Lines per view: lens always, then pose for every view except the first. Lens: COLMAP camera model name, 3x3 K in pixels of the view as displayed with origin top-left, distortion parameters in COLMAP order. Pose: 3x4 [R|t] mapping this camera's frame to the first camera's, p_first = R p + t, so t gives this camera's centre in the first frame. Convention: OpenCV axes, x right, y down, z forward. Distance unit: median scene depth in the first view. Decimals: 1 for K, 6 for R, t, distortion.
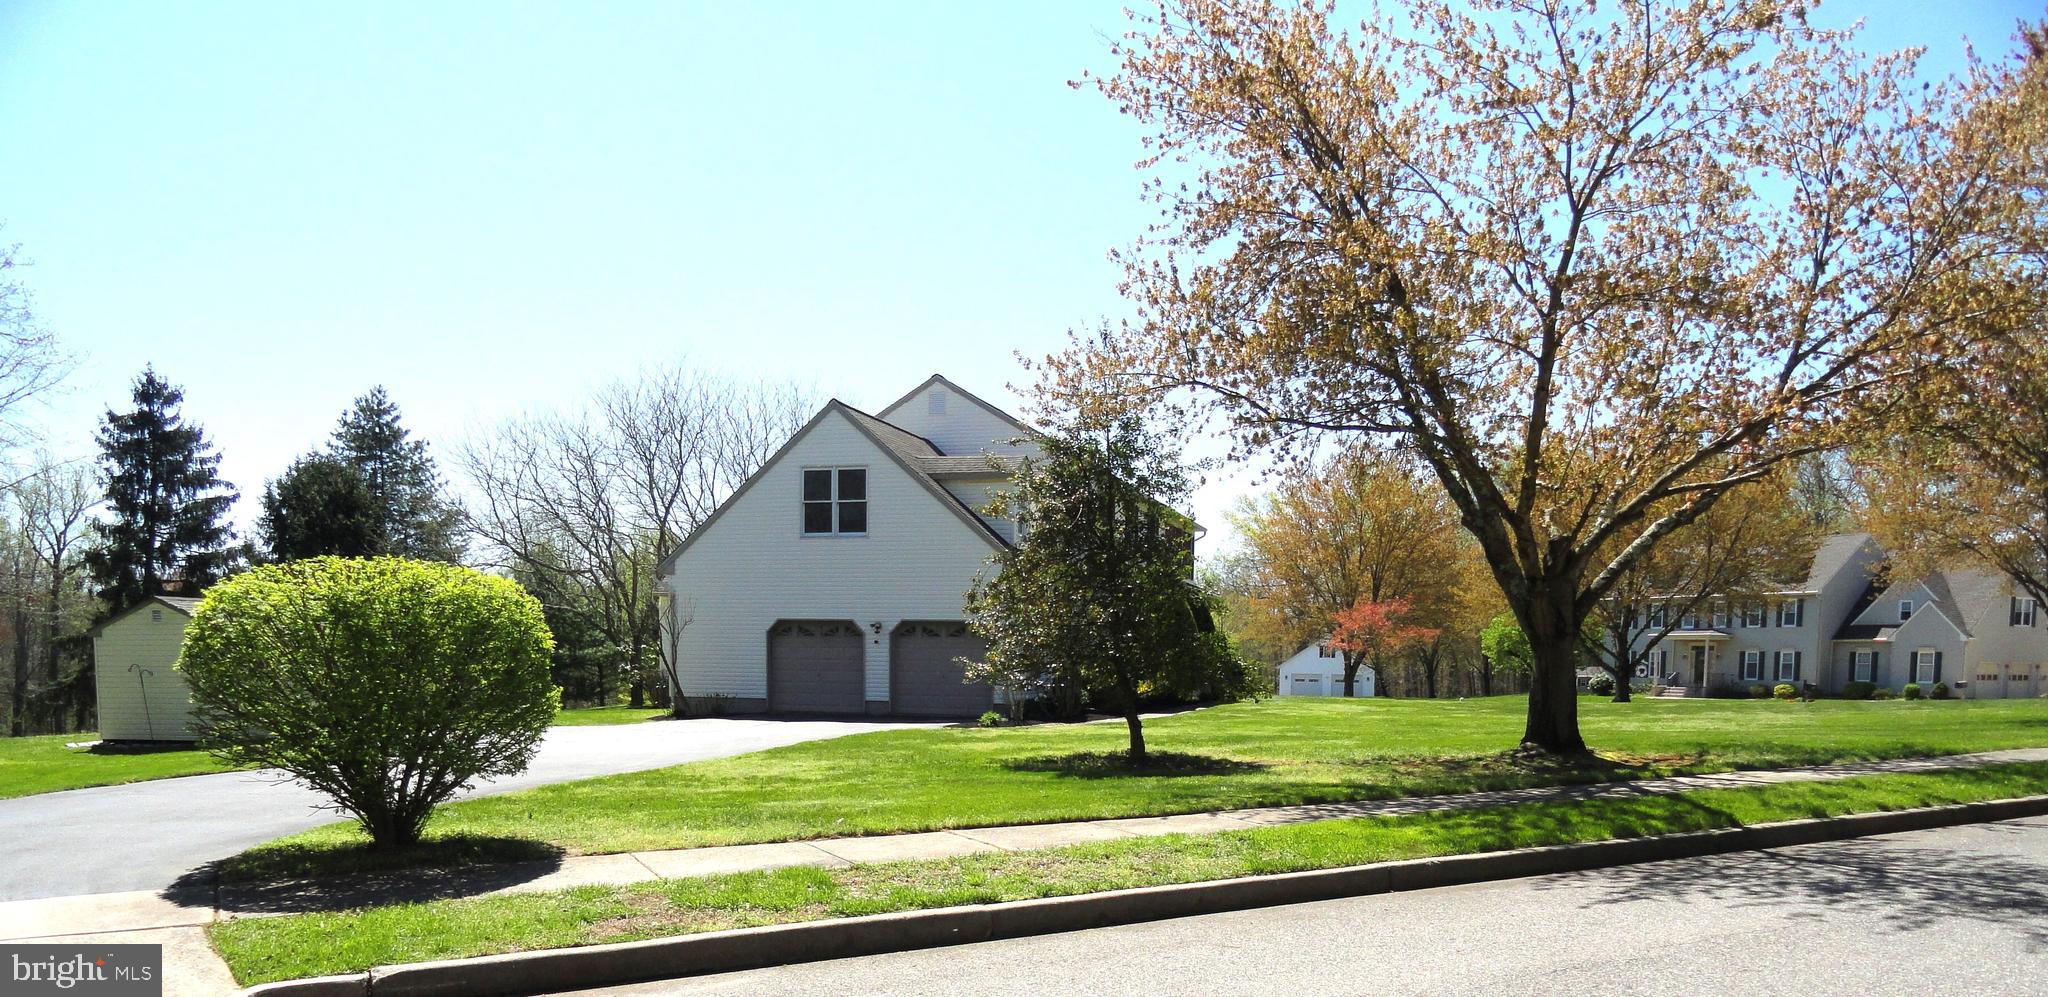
lens RADIAL K [[1432.2, 0, 1022.5], [0, 1432.2, 762.8], [0, 0, 1]] dist [-0.007421, 0.003675]
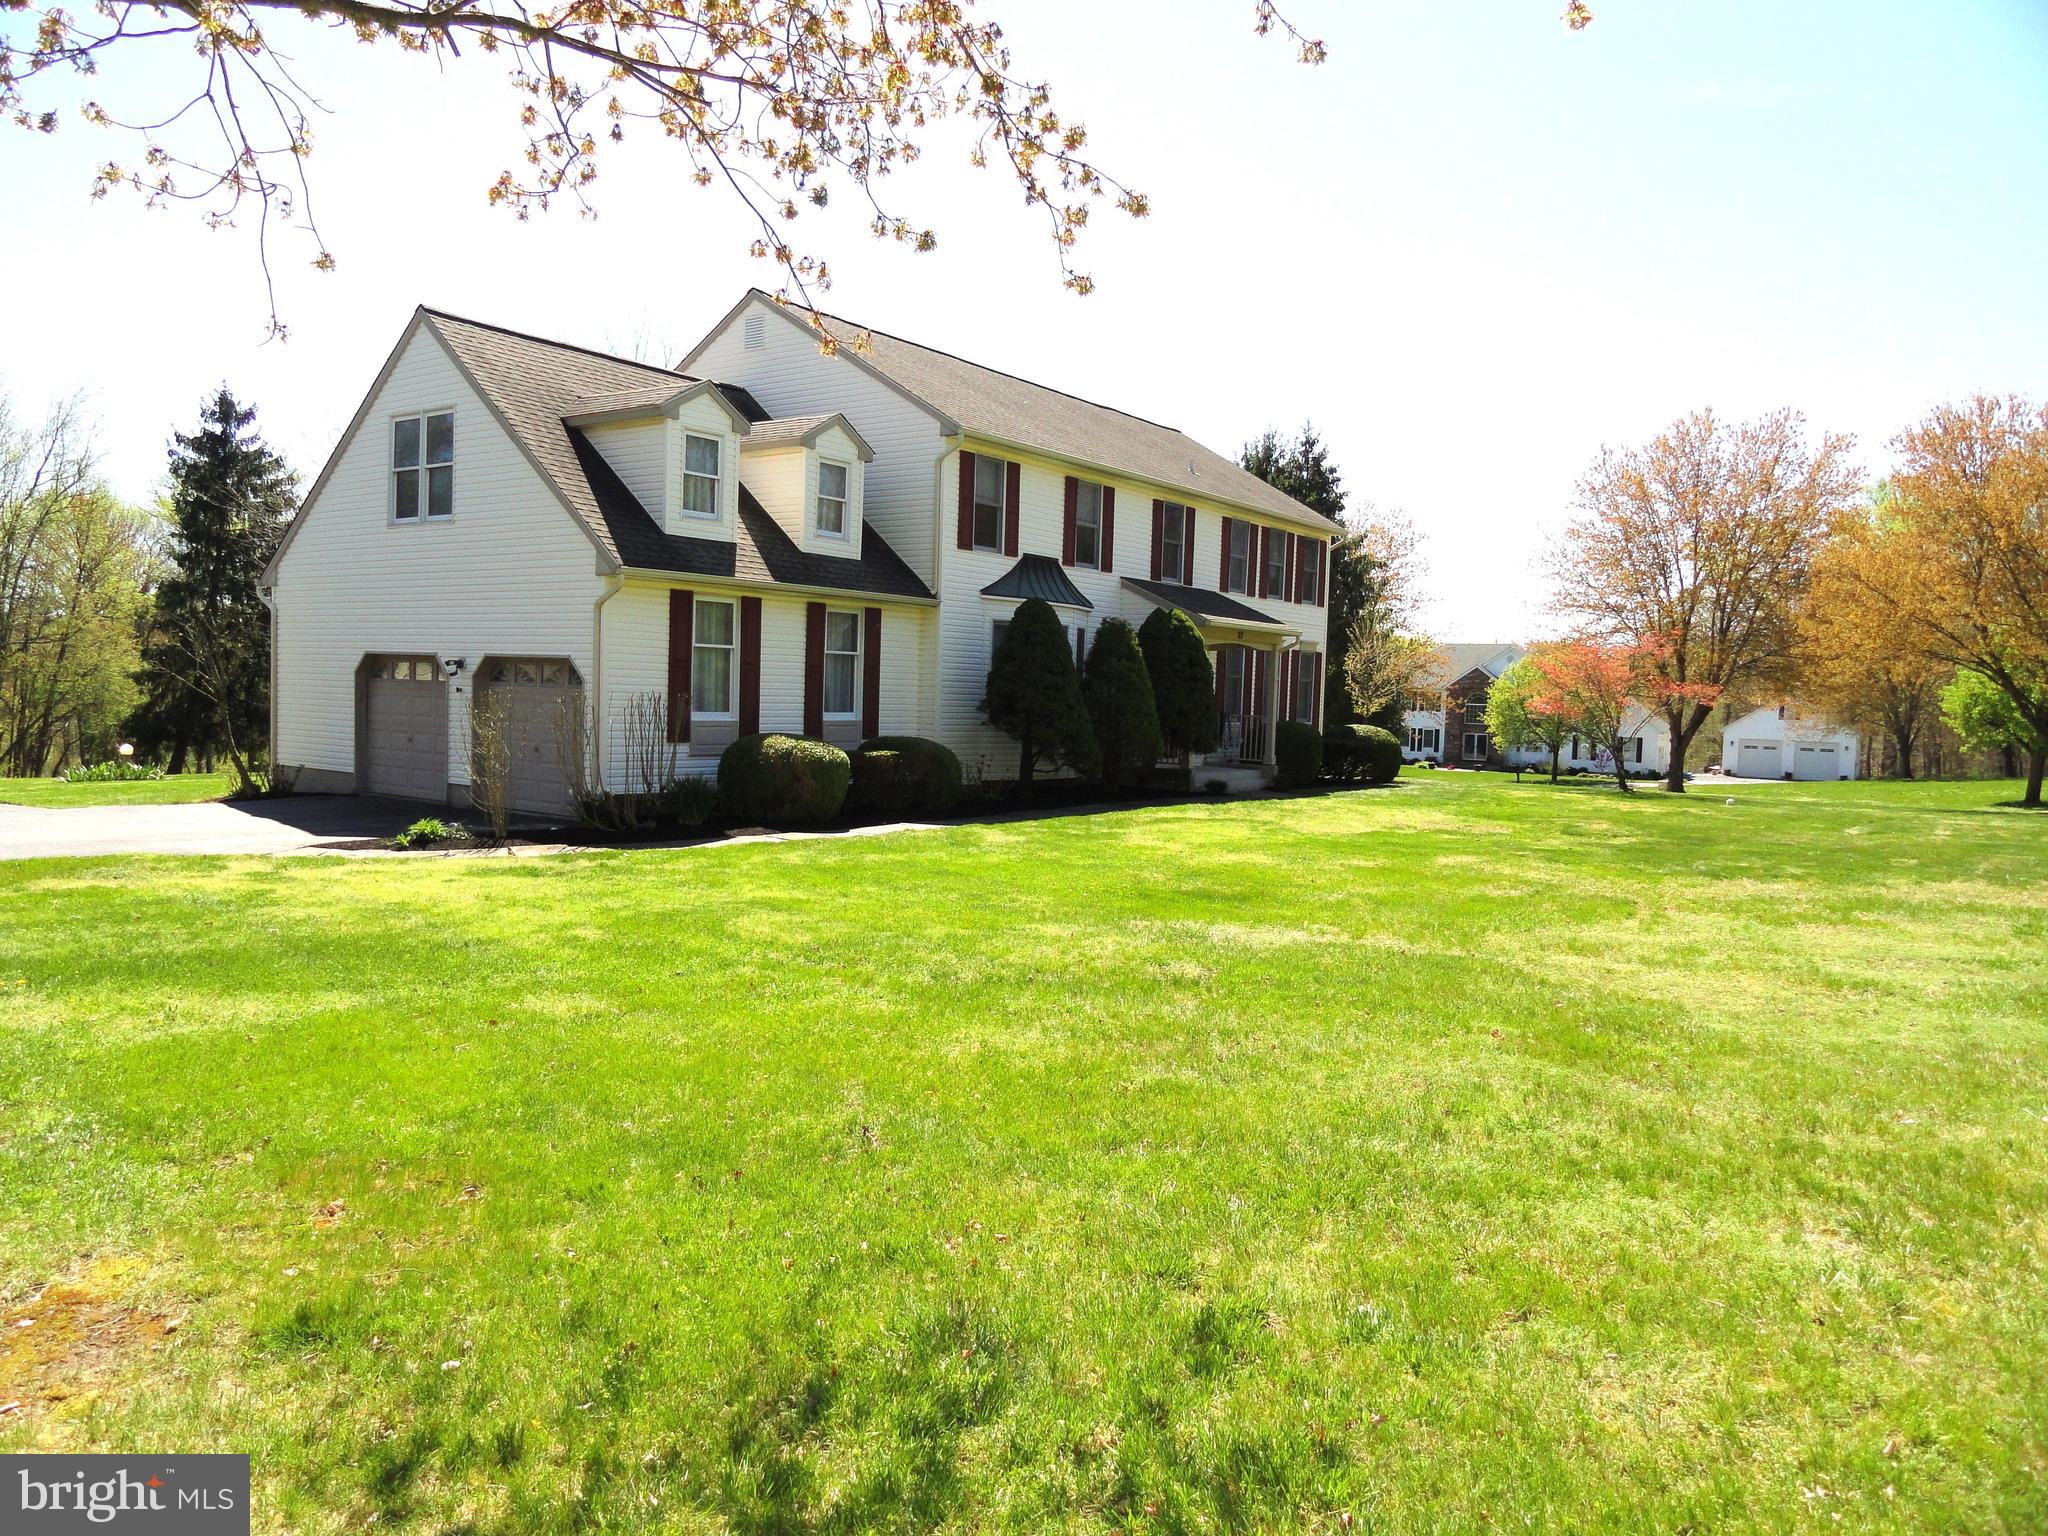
lens RADIAL K [[1424.7, 0, 1020.4], [0, 1424.7, 766.3], [0, 0, 1]] dist [-0.015835, 0.015462]
pose [[0.942171, 0.034489, -0.333352, 0.202218], [-0.044344, 0.998774, -0.021997, -0.029266], [0.332185, 0.035507, 0.942546, 0.303822]]
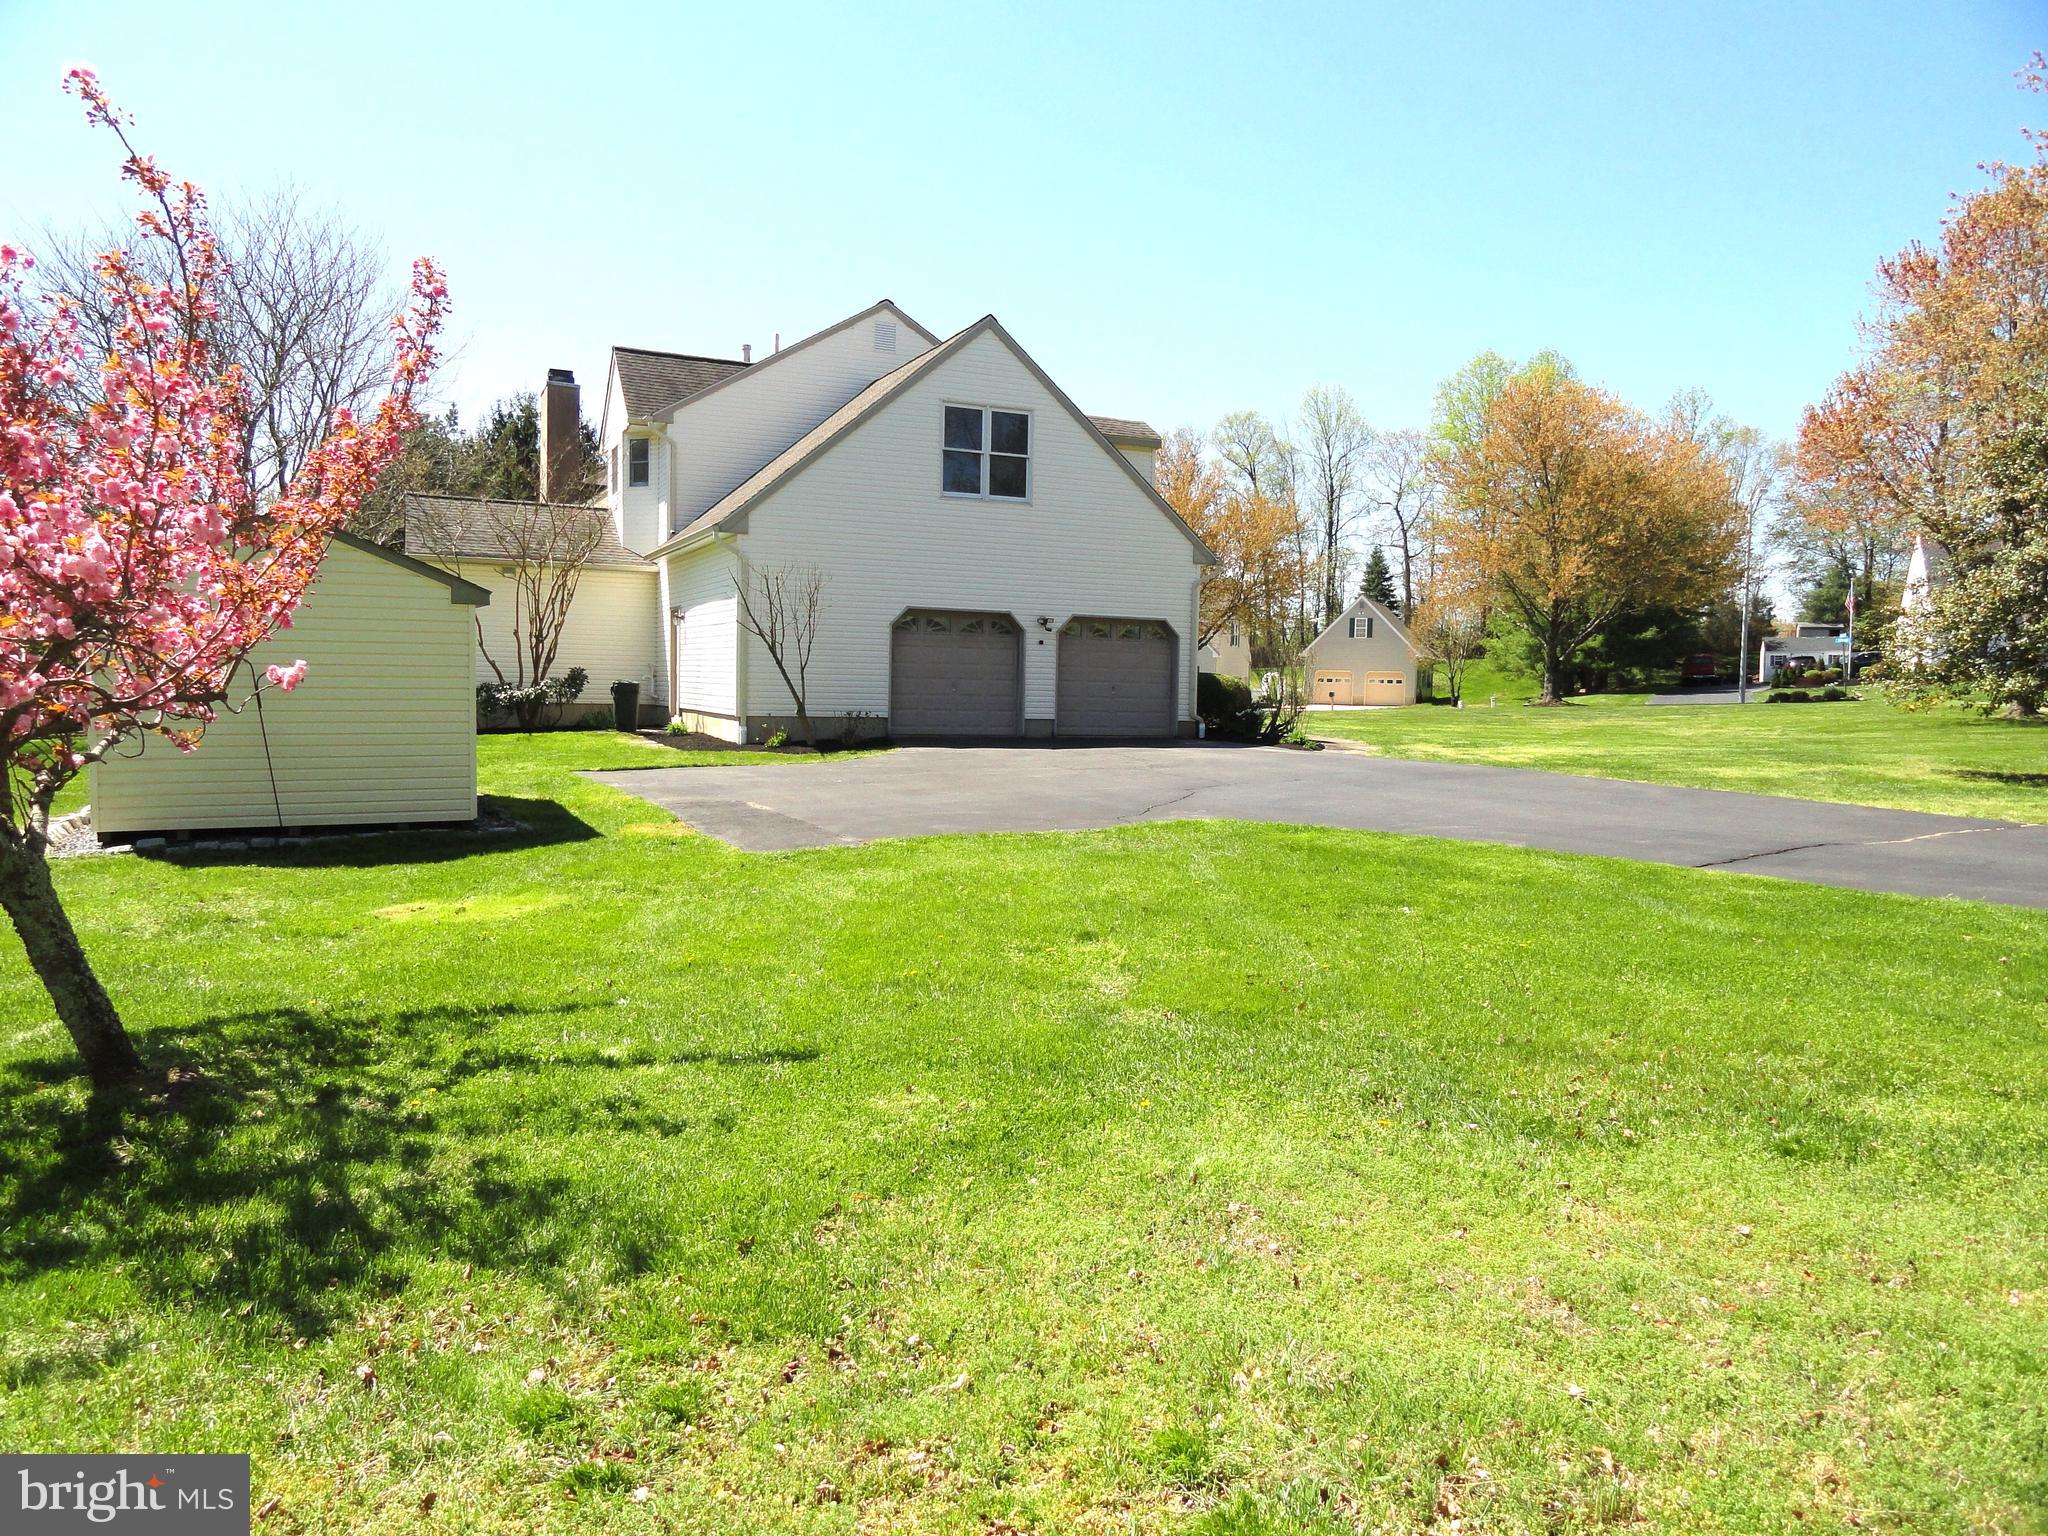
lens RADIAL K [[1424.7, 0, 1030.5], [0, 1424.7, 763.2], [0, 0, 1]] dist [-0.015835, 0.015462]
pose [[0.752628, -0.032698, 0.657633, -0.369067], [0.035197, 0.999336, 0.009406, -0.016435], [-0.657504, 0.016067, 0.753279, 0.260674]]
